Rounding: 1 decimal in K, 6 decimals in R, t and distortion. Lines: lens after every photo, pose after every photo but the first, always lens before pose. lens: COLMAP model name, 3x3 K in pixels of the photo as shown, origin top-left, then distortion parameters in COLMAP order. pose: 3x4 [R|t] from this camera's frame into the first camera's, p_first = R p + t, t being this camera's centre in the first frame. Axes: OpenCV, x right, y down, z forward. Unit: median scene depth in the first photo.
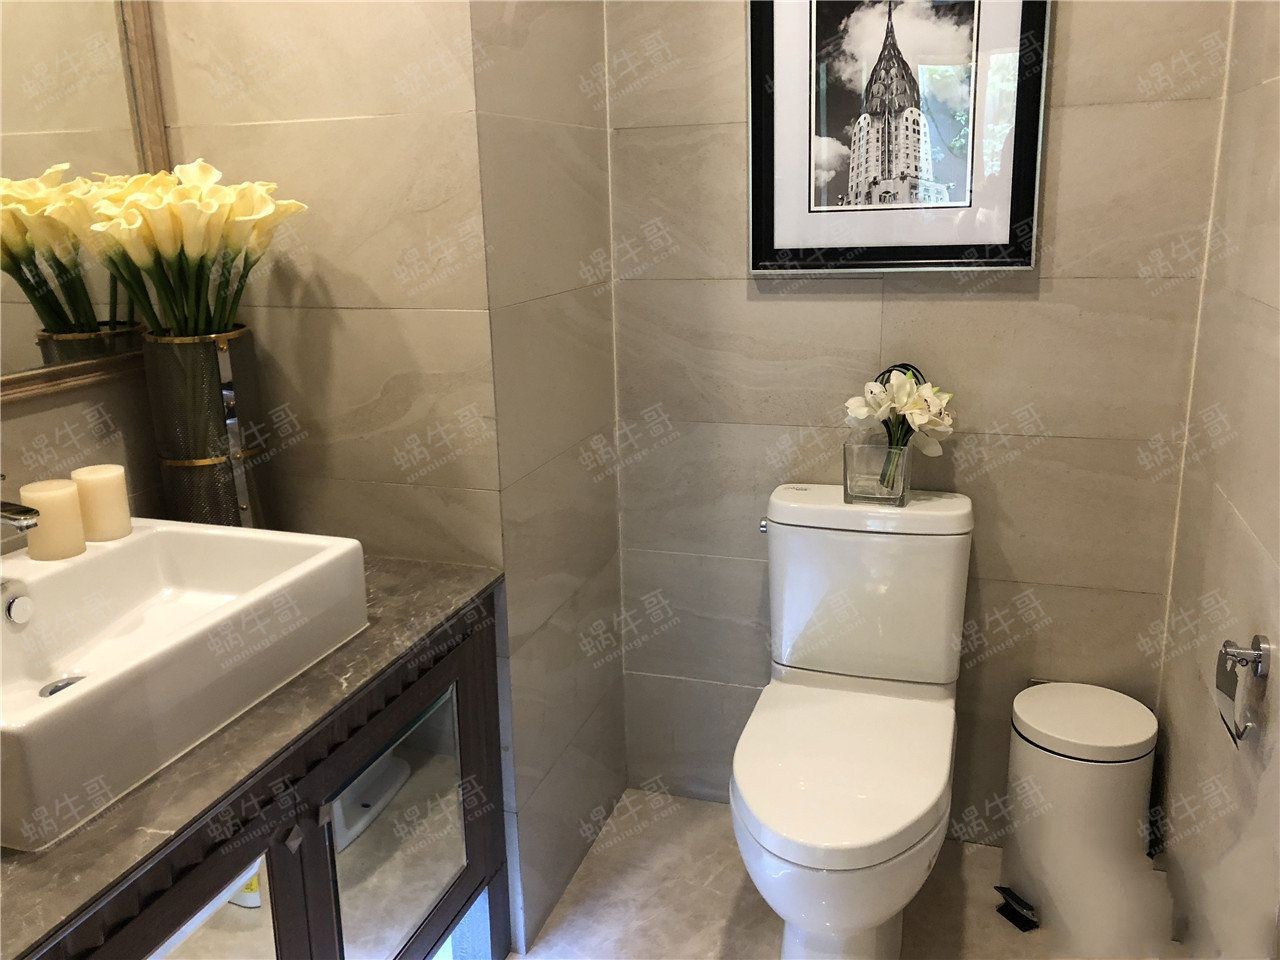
lens RADIAL K [[1055.2, 0, 631.1], [0, 1055.2, 472.8], [0, 0, 1]] dist [0.011250, 0.000898]
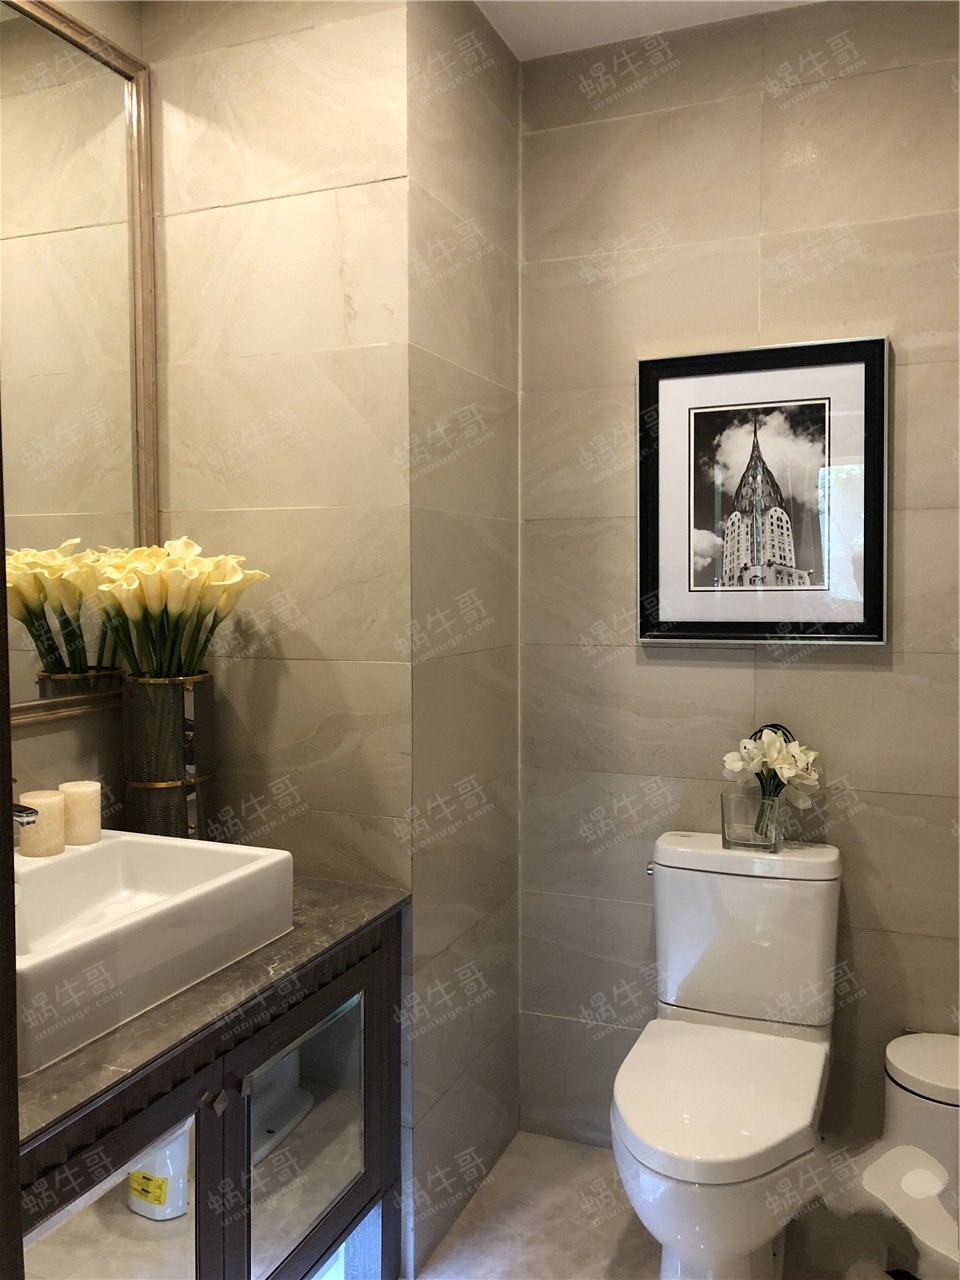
lens RADIAL K [[1055.2, 0, 482.4], [0, 1055.2, 641.4], [0, 0, 1]] dist [0.011250, 0.000898]
pose [[0.997537, 0.026955, -0.064759, 0.019122], [-0.039165, 0.979939, -0.195410, 0.045090], [0.058192, 0.197465, 0.978581, -0.145090]]
